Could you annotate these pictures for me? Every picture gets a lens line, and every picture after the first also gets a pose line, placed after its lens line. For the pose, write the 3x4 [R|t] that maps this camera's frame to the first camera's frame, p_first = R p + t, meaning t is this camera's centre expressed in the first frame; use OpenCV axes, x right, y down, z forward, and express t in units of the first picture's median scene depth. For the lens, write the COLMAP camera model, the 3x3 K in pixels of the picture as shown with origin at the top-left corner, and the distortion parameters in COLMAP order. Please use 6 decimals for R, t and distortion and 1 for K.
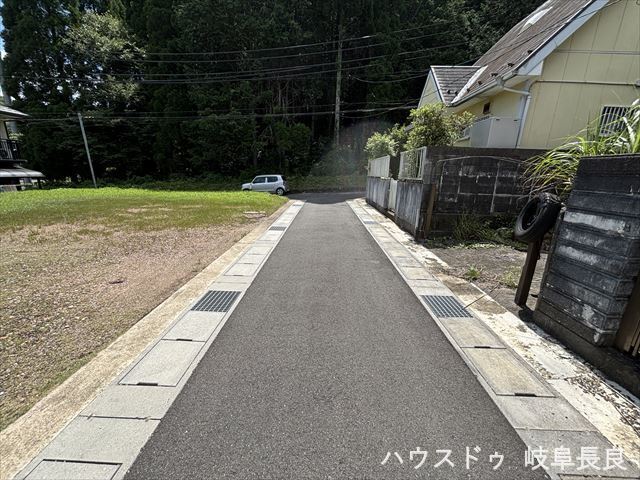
lens RADIAL K [[260.1, 0, 320.0], [0, 260.1, 238.1], [0, 0, 1]] dist [0.001332, 0.000481]
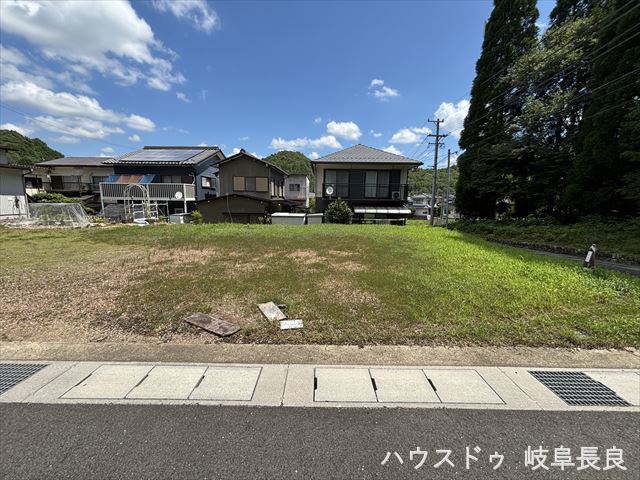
lens RADIAL K [[254.3, 0, 318.5], [0, 254.3, 245.7], [0, 0, 1]] dist [-0.000019, 0.000354]
pose [[0.010344, 0.151399, -0.988419, 0.063788], [-0.255915, 0.955952, 0.143748, -0.108131], [0.966644, 0.251464, 0.048633, 0.417994]]
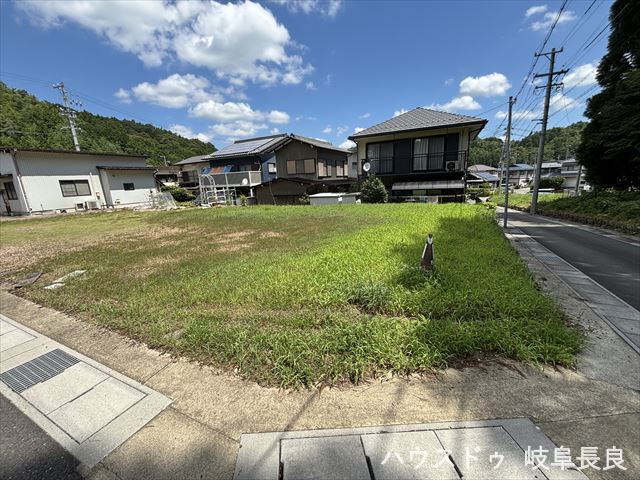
lens RADIAL K [[260.1, 0, 320.0], [0, 260.1, 238.1], [0, 0, 1]] dist [0.001332, 0.000481]
pose [[-0.421353, 0.190410, -0.886682, 0.011631], [-0.182765, 0.939822, 0.288671, -0.165220], [0.888290, 0.283687, -0.361197, 0.650723]]
